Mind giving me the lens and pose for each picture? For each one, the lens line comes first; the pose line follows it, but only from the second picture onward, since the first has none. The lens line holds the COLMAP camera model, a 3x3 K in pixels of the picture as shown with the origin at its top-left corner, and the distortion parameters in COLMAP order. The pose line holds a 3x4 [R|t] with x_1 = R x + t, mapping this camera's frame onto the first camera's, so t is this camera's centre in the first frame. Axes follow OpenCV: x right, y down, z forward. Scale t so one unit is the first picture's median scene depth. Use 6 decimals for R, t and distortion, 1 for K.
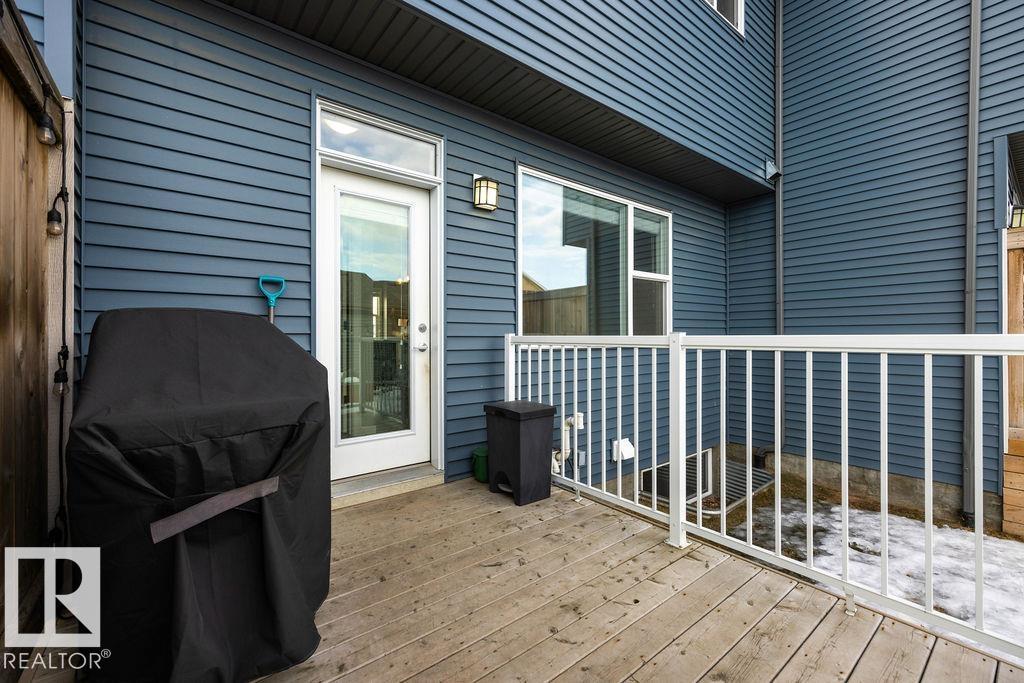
lens RADIAL K [[426.2, 0, 509.0], [0, 426.2, 337.2], [0, 0, 1]] dist [-0.000903, 0.000001]
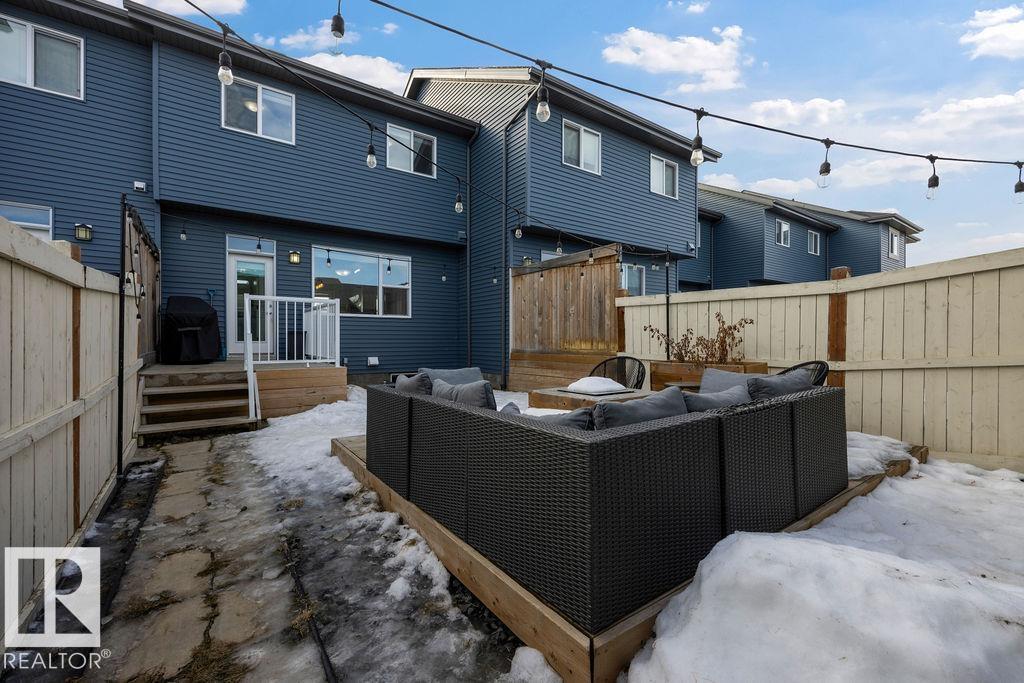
lens RADIAL K [[430.1, 0, 514.6], [0, 430.1, 343.1], [0, 0, 1]] dist [0.000828, -0.000059]
pose [[0.999479, 0.002595, -0.032181, 1.863626], [-0.002378, 0.999974, 0.006771, 0.248918], [0.032197, -0.006691, 0.999459, -2.231165]]
